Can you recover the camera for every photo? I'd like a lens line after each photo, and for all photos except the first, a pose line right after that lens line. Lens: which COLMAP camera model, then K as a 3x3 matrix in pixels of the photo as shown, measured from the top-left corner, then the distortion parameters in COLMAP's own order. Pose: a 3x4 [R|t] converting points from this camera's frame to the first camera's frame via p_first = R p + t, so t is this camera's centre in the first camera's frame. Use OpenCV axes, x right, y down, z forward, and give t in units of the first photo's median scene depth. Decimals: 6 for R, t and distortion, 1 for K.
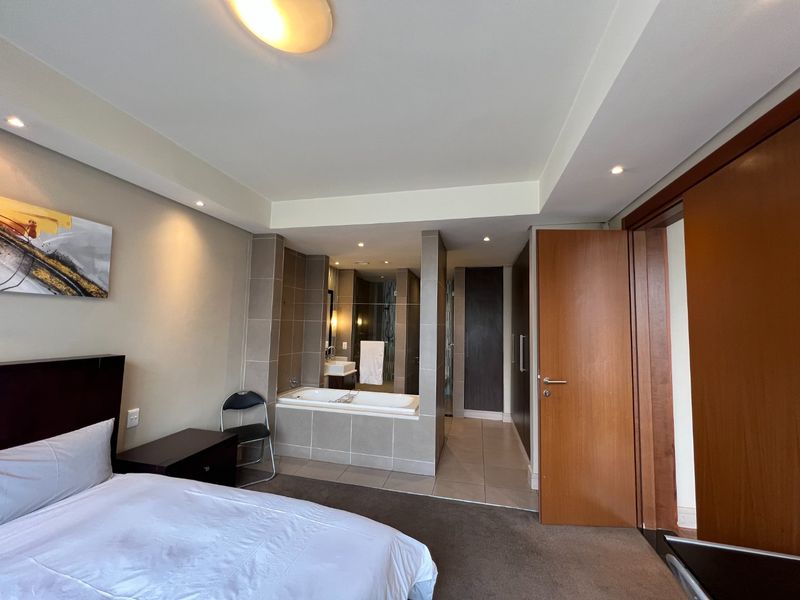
lens RADIAL K [[318.9, 0, 397.3], [0, 318.9, 301.7], [0, 0, 1]] dist [-0.001782, 0.000266]
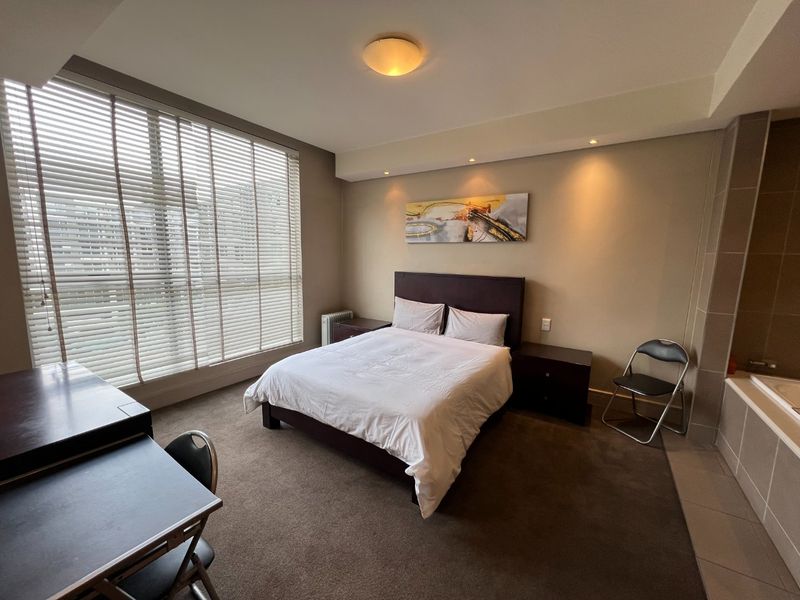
lens RADIAL K [[318.9, 0, 401.0], [0, 318.9, 300.9], [0, 0, 1]] dist [-0.001782, 0.000266]
pose [[-0.329477, 0.106805, -0.938103, 0.824589], [0.041643, 0.994258, 0.098573, 0.106621], [0.943245, -0.006588, -0.332033, 1.002390]]
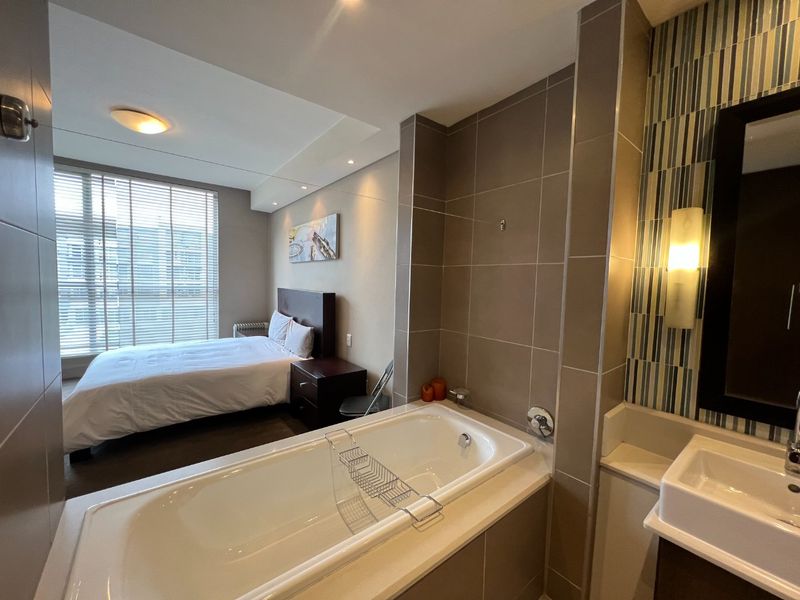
lens RADIAL K [[318.9, 0, 398.4], [0, 318.9, 301.7], [0, 0, 1]] dist [-0.001782, 0.000266]
pose [[-0.615258, 0.011747, -0.788238, 0.186190], [0.012161, 0.999911, 0.005409, 0.216329], [0.788232, -0.006258, -0.615347, 2.390082]]
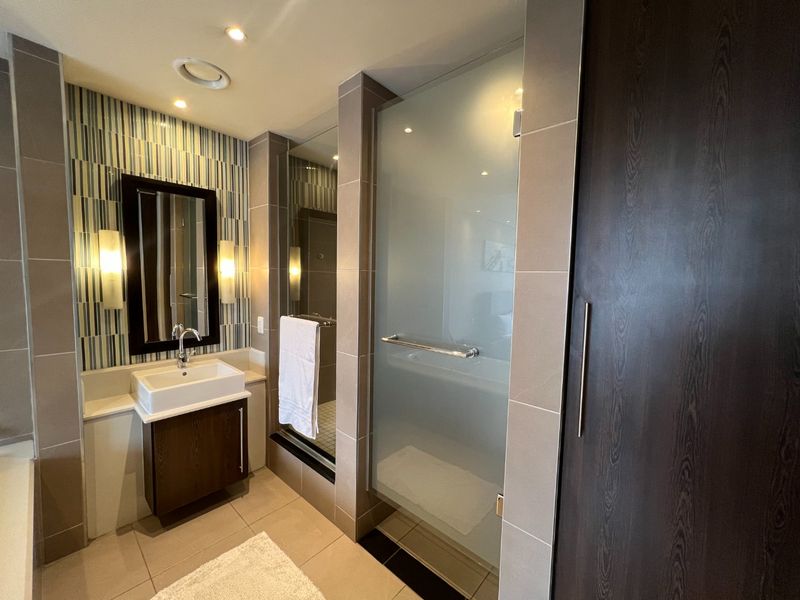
lens RADIAL K [[318.9, 0, 397.9], [0, 318.9, 299.3], [0, 0, 1]] dist [-0.001782, 0.000266]
pose [[0.880346, 0.029157, -0.473435, 0.554770], [0.031988, 0.992187, 0.120586, 0.161261], [0.473252, -0.121302, 0.872536, 2.006714]]
